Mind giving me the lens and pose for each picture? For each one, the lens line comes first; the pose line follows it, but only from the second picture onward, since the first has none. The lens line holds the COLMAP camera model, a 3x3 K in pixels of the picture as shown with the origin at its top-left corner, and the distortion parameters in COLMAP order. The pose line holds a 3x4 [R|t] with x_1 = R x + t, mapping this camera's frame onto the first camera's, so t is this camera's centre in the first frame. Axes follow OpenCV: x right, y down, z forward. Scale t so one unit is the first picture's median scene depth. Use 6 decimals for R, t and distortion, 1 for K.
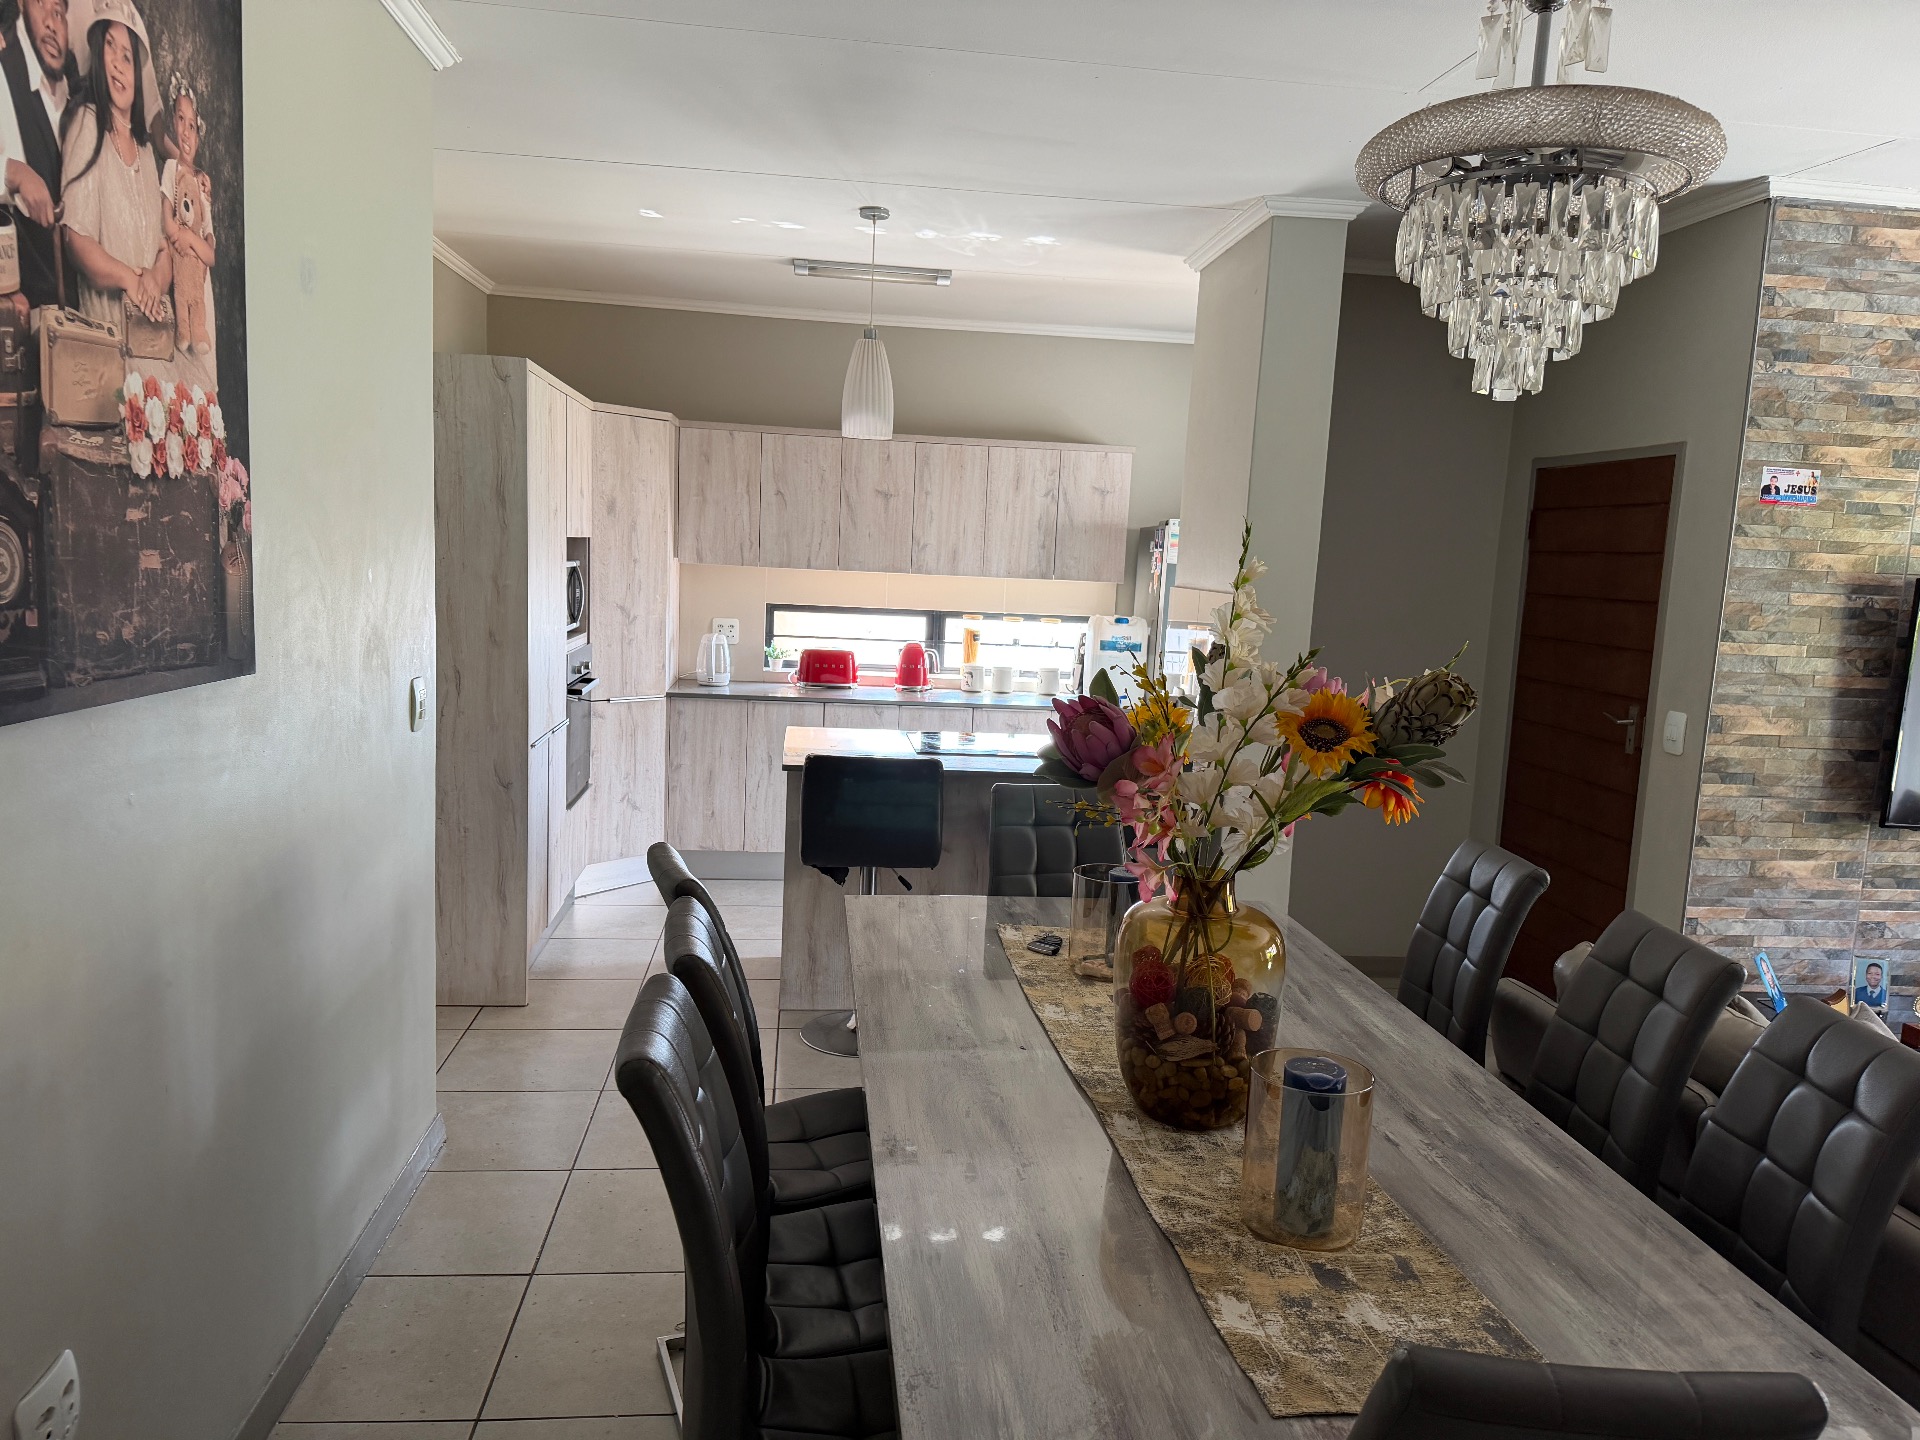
lens RADIAL K [[1339.5, 0, 949.7], [0, 1339.5, 729.7], [0, 0, 1]] dist [0.087411, -0.118991]
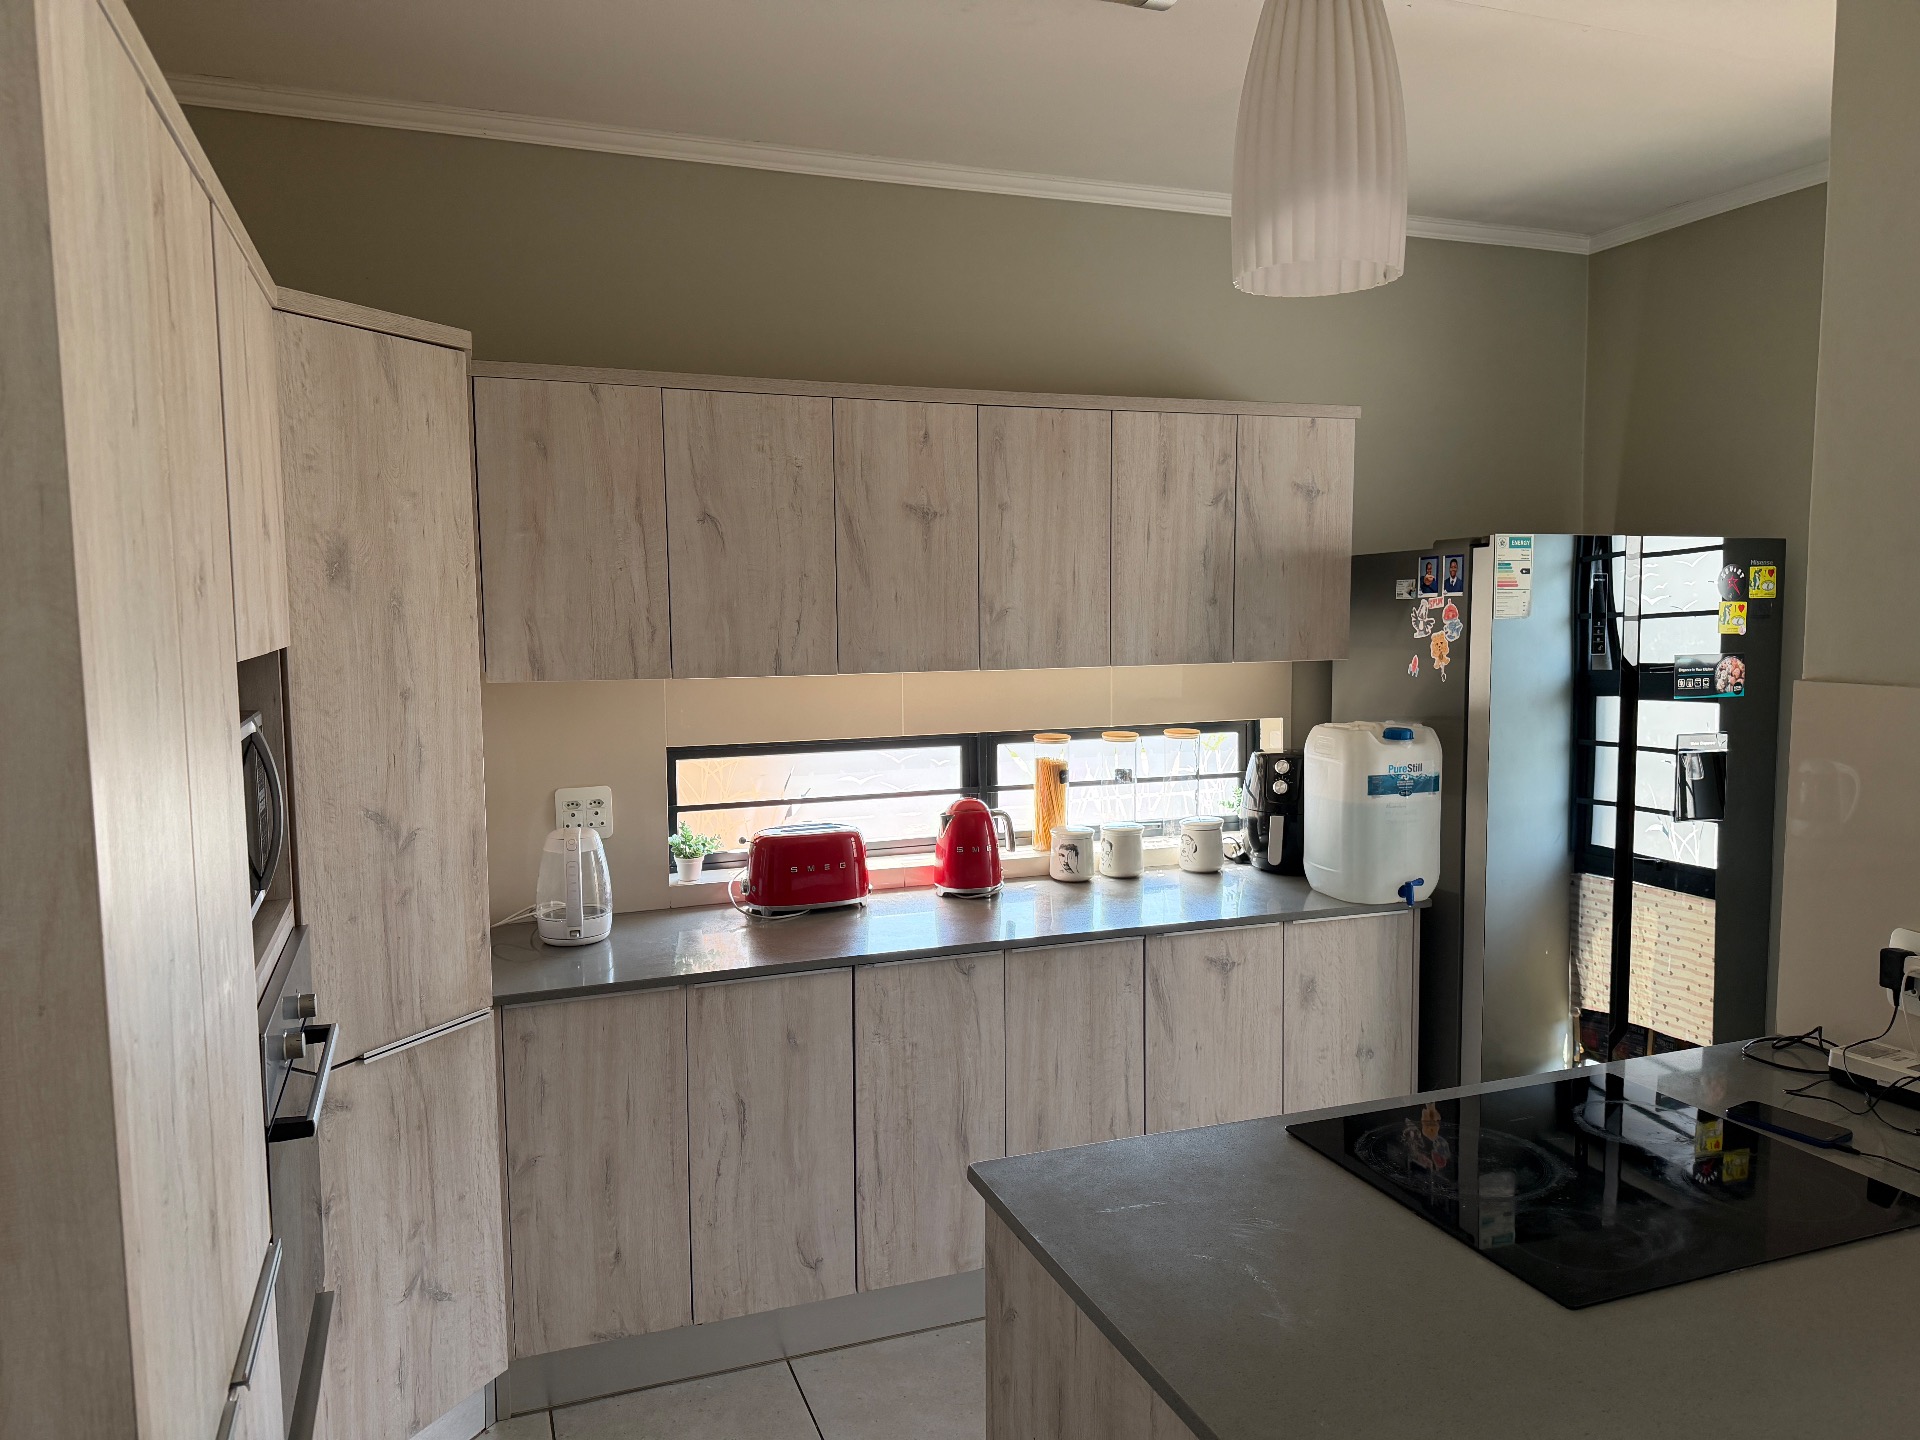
lens RADIAL K [[1339.5, 0, 952.9], [0, 1339.5, 722.0], [0, 0, 1]] dist [0.087411, -0.118991]
pose [[0.966712, -0.076244, 0.244245, -0.178662], [0.085105, 0.996035, -0.025919, -0.094947], [-0.241300, 0.045843, 0.969367, 0.583328]]
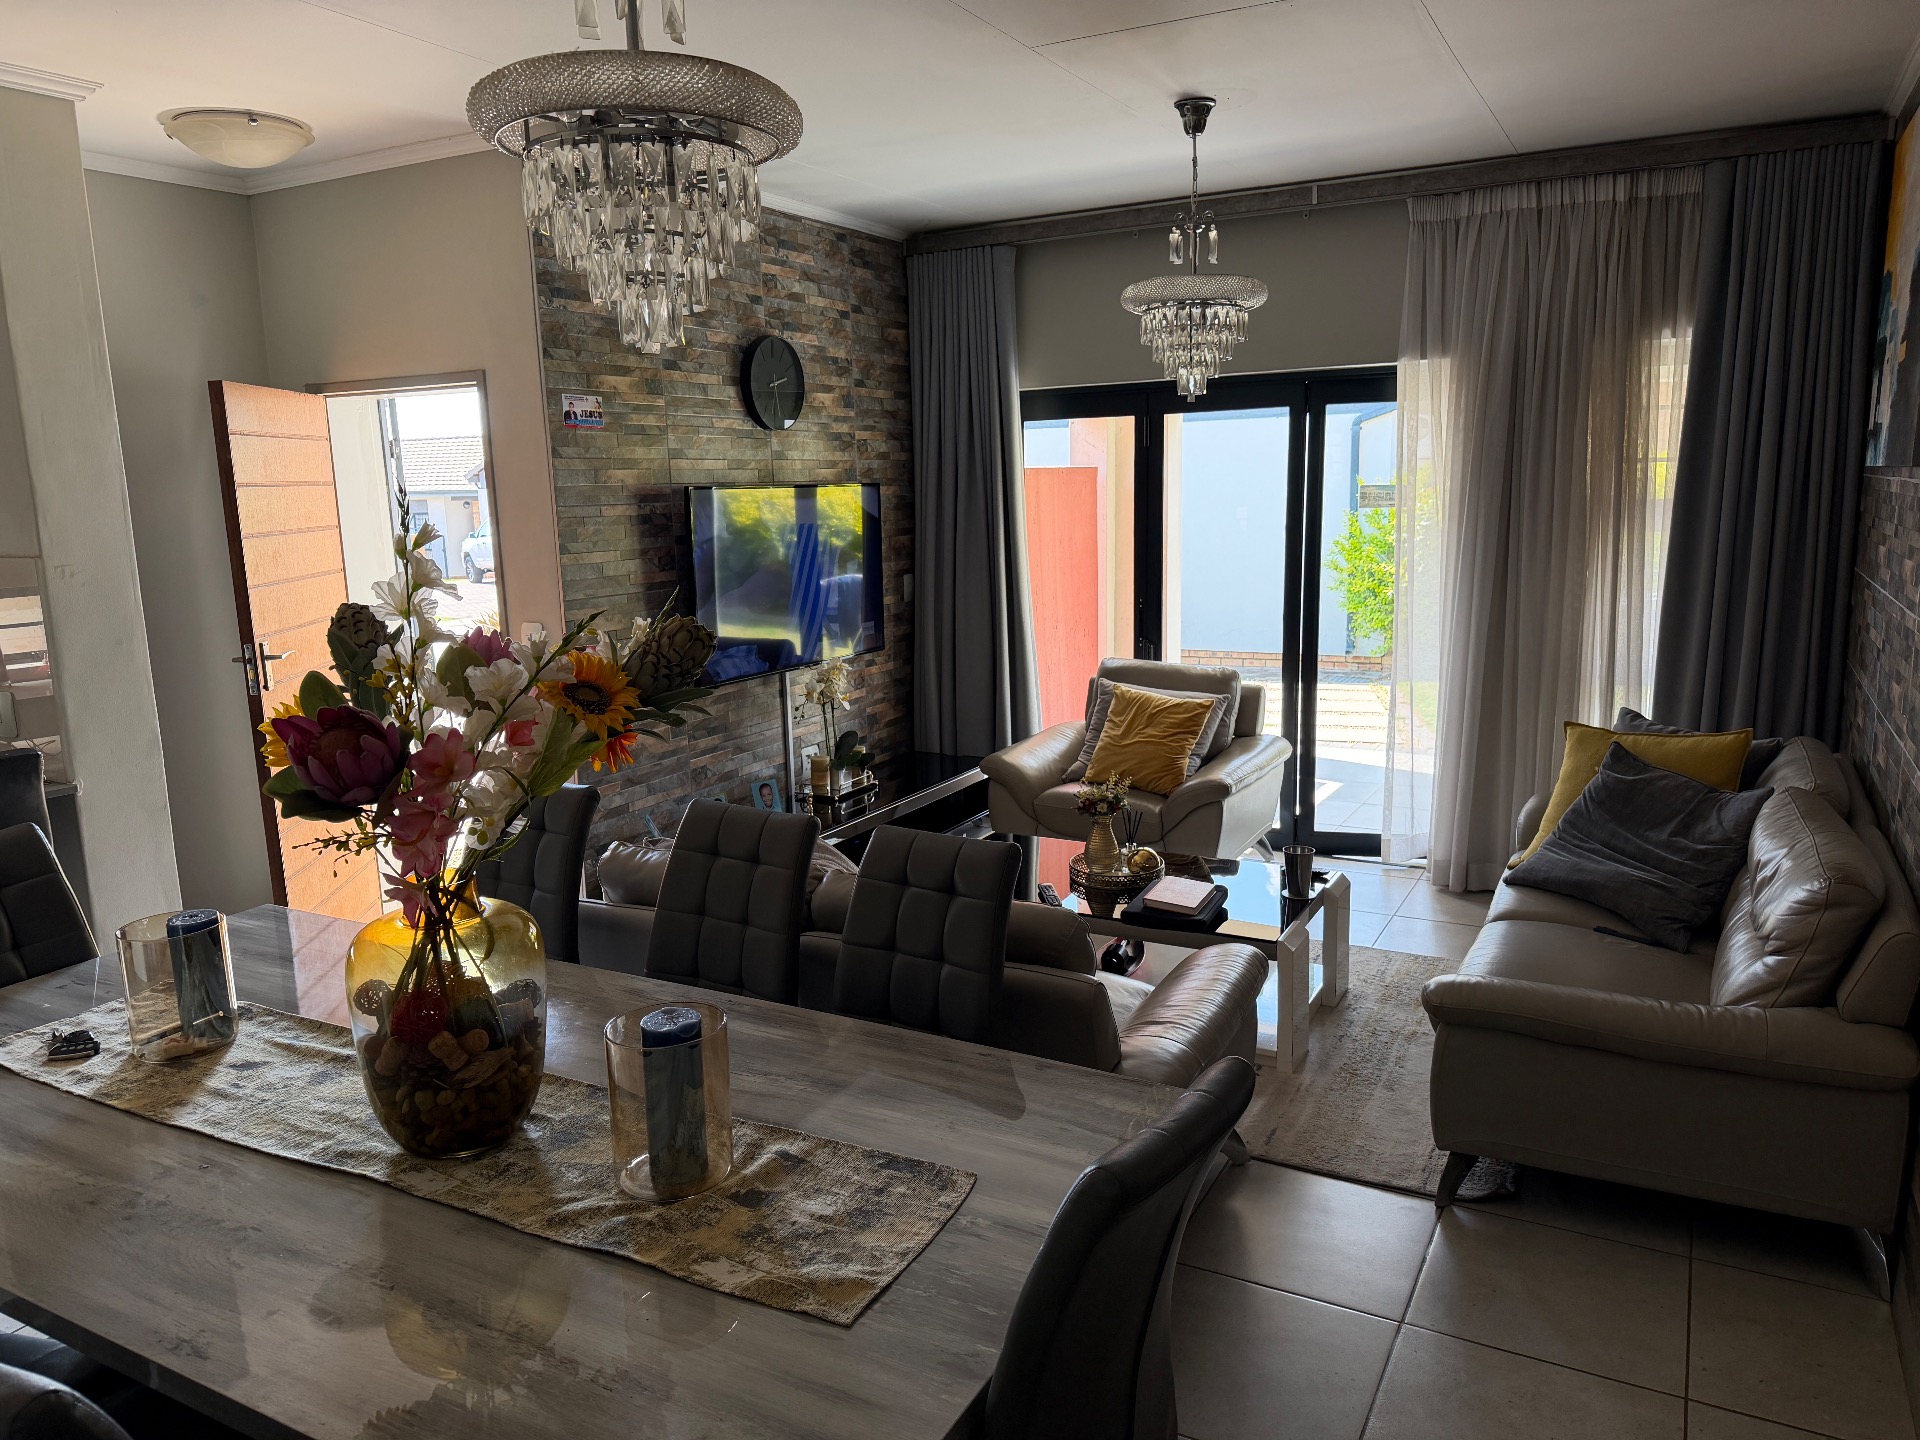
lens RADIAL K [[1339.5, 0, 963.2], [0, 1339.5, 722.8], [0, 0, 1]] dist [0.087411, -0.118991]
pose [[0.562245, -0.208720, 0.800198, -0.107438], [0.161902, 0.976682, 0.140996, -0.021891], [-0.810967, 0.050279, 0.582927, 0.064081]]
